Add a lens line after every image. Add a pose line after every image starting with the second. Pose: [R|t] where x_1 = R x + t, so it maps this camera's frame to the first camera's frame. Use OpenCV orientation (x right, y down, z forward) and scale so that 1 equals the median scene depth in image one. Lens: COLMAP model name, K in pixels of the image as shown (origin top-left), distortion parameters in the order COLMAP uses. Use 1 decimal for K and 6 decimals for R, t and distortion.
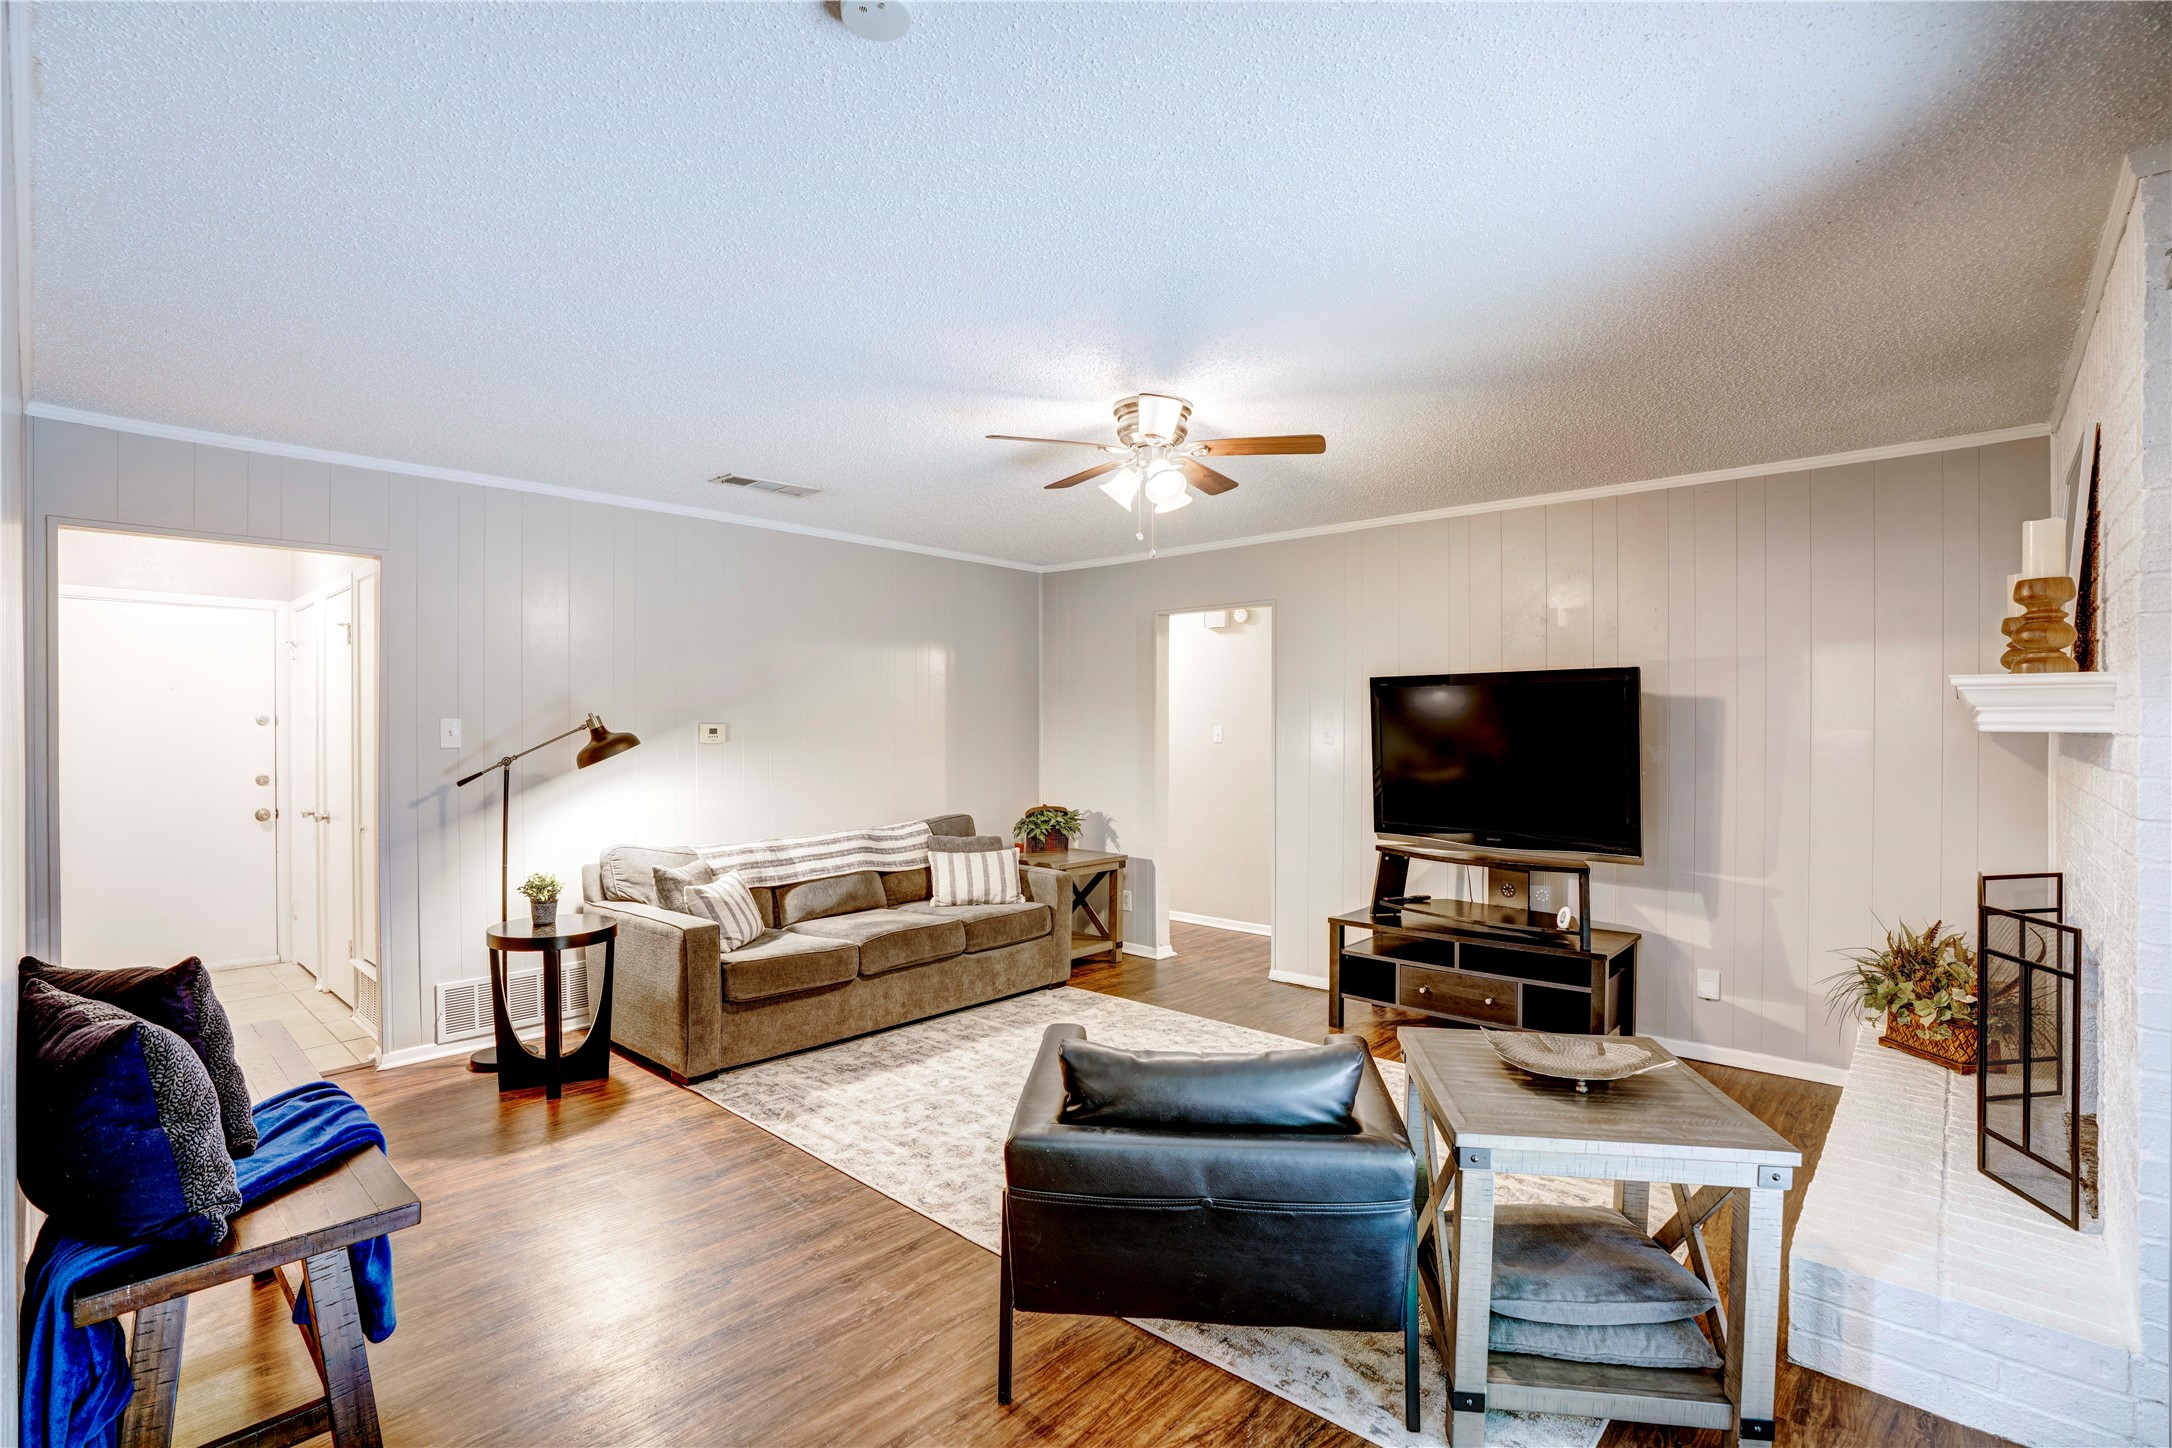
lens RADIAL K [[1011.6, 0, 1076.1], [0, 1011.6, 727.5], [0, 0, 1]] dist [-0.069735, 0.027416]
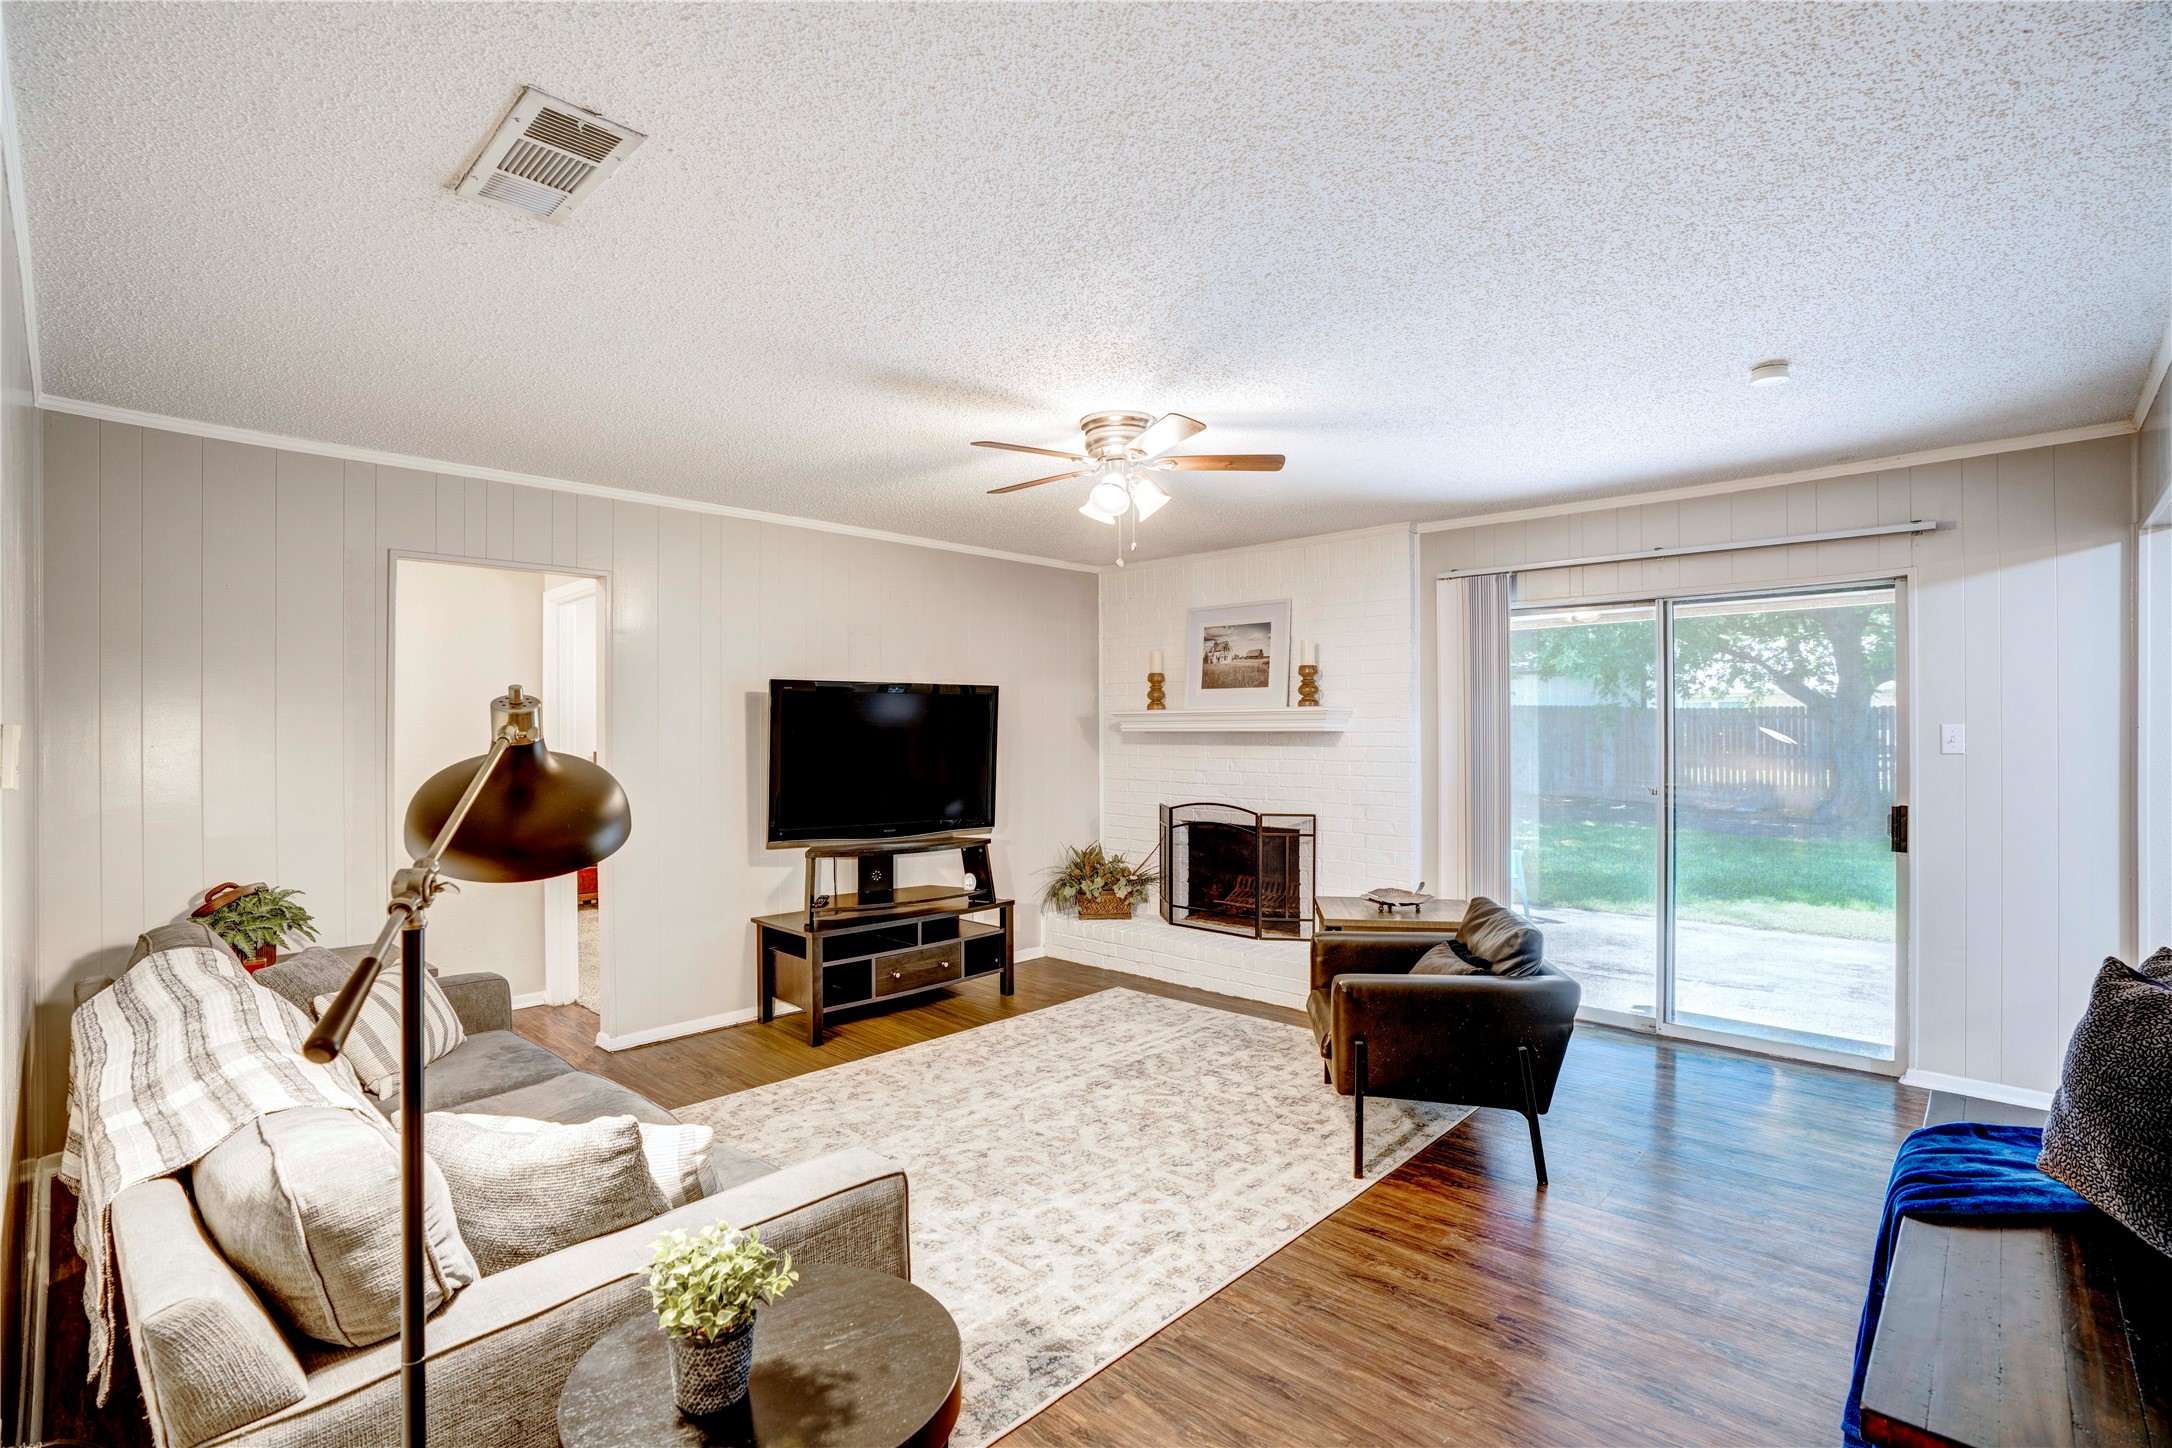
lens RADIAL K [[1011.6, 0, 1076.1], [0, 1011.6, 727.5], [0, 0, 1]] dist [-0.069735, 0.027416]
pose [[0.024705, 0.000812, 0.999694, -0.678987], [0.009691, 0.999952, -0.001052, -0.000371], [-0.999648, 0.009714, 0.024696, 0.722154]]
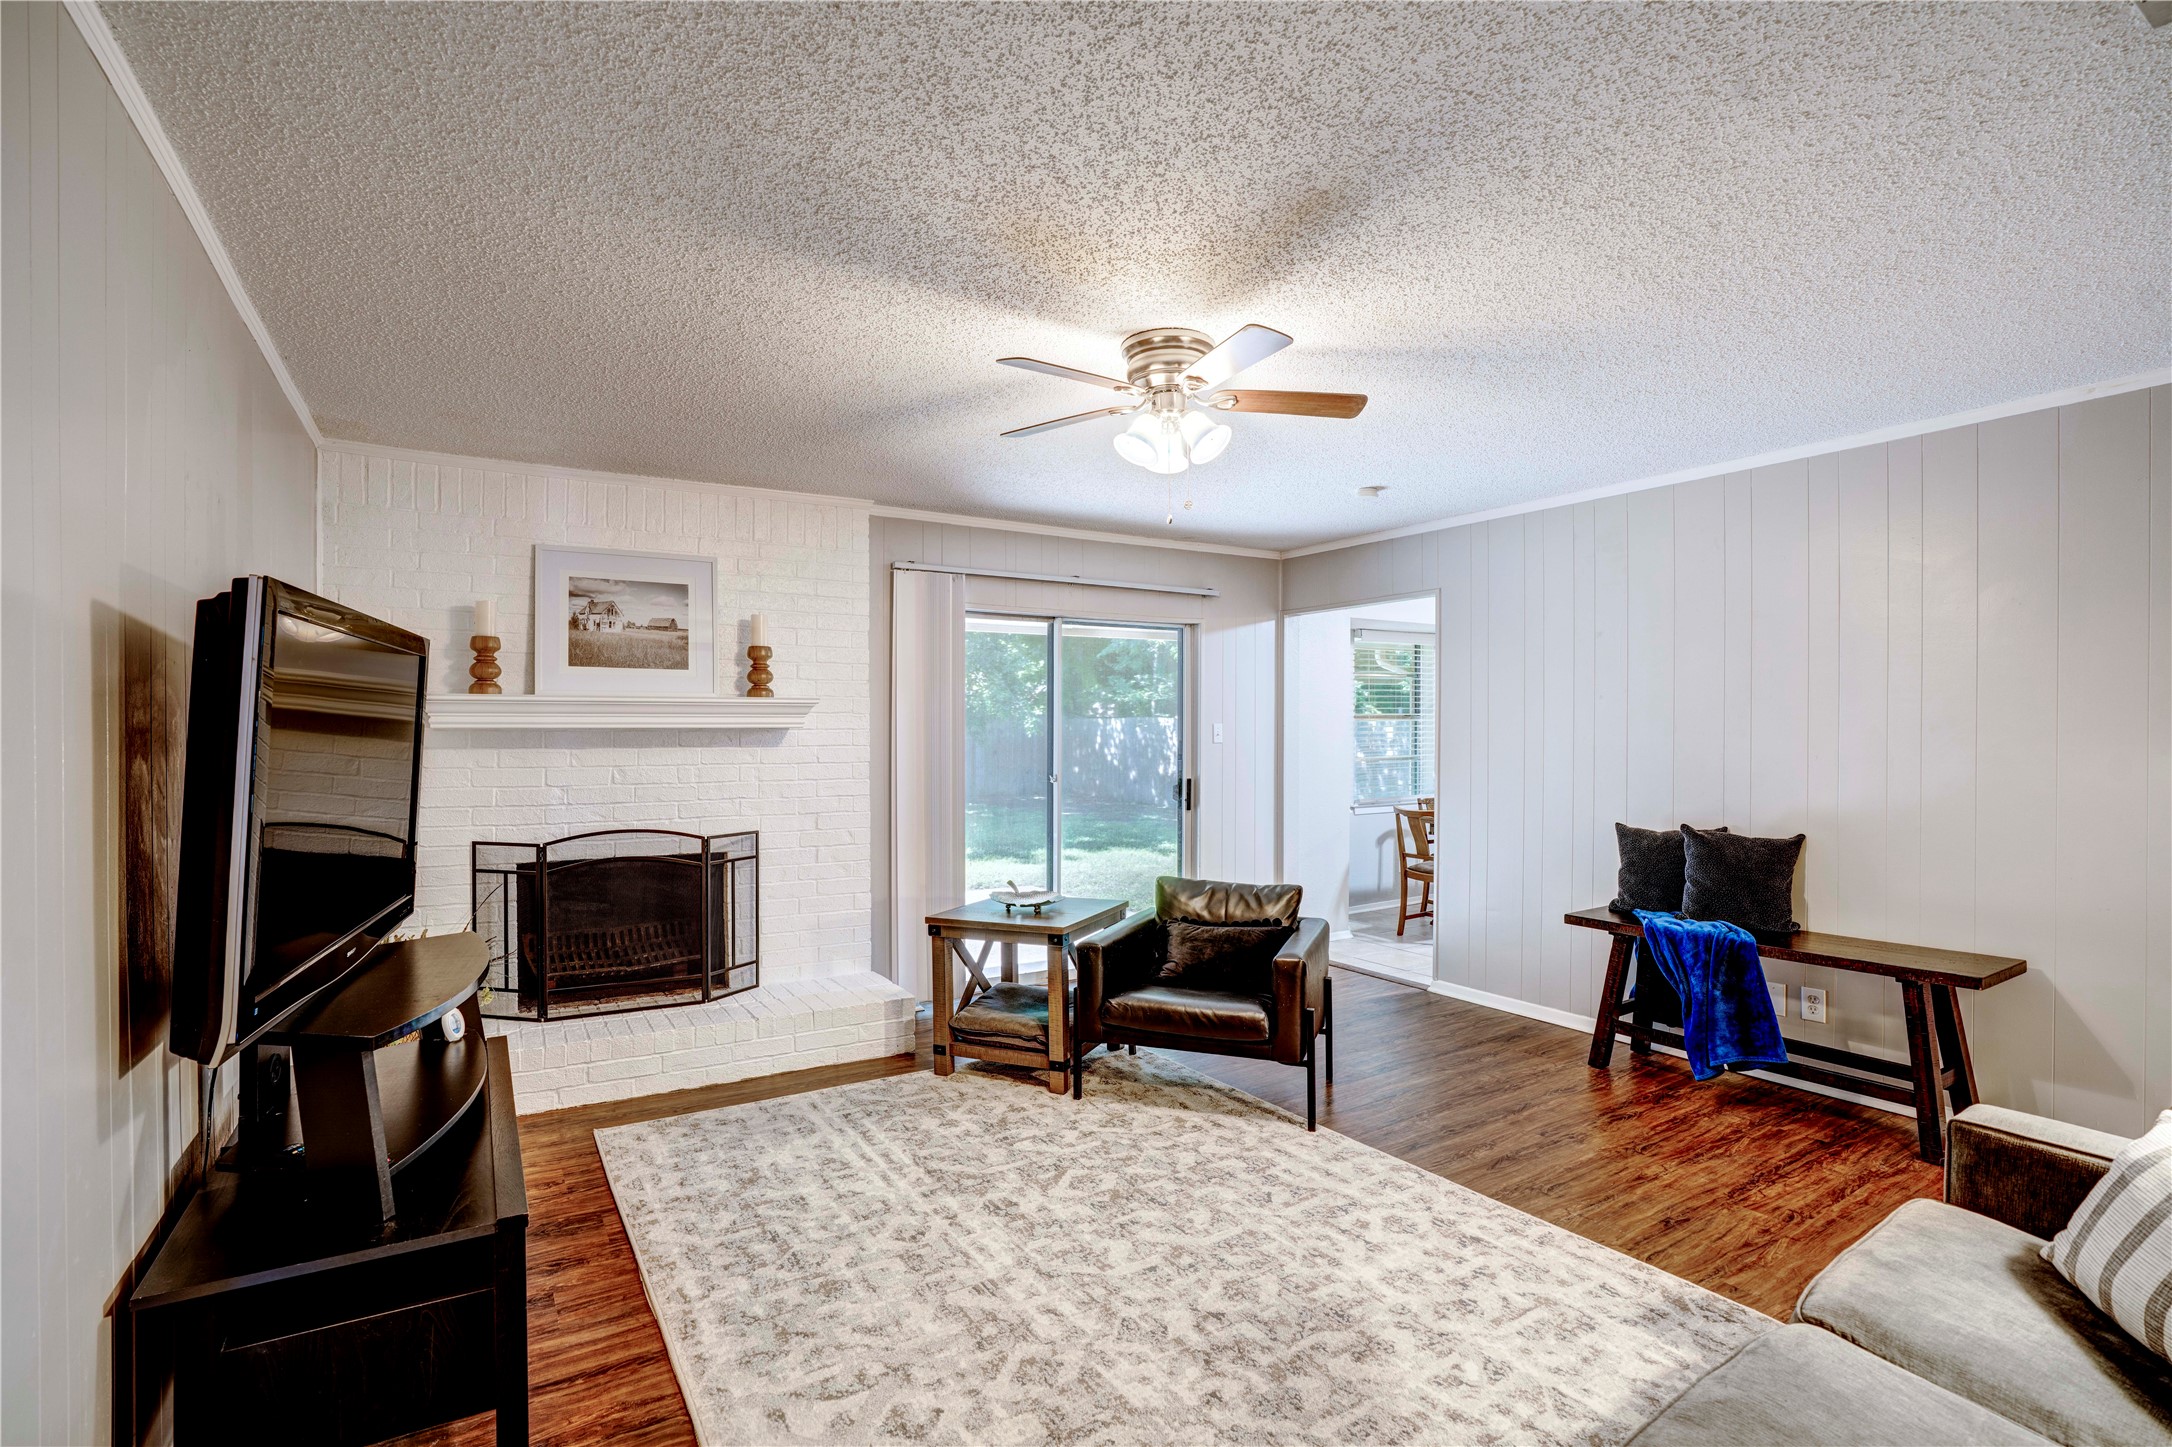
lens RADIAL K [[1011.6, 0, 1076.1], [0, 1011.6, 727.0], [0, 0, 1]] dist [-0.069735, 0.027416]
pose [[-0.960369, -0.001219, 0.278728, -0.059840], [0.000911, 0.999971, 0.007513, -0.002406], [-0.278730, 0.007470, -0.960341, 1.295650]]
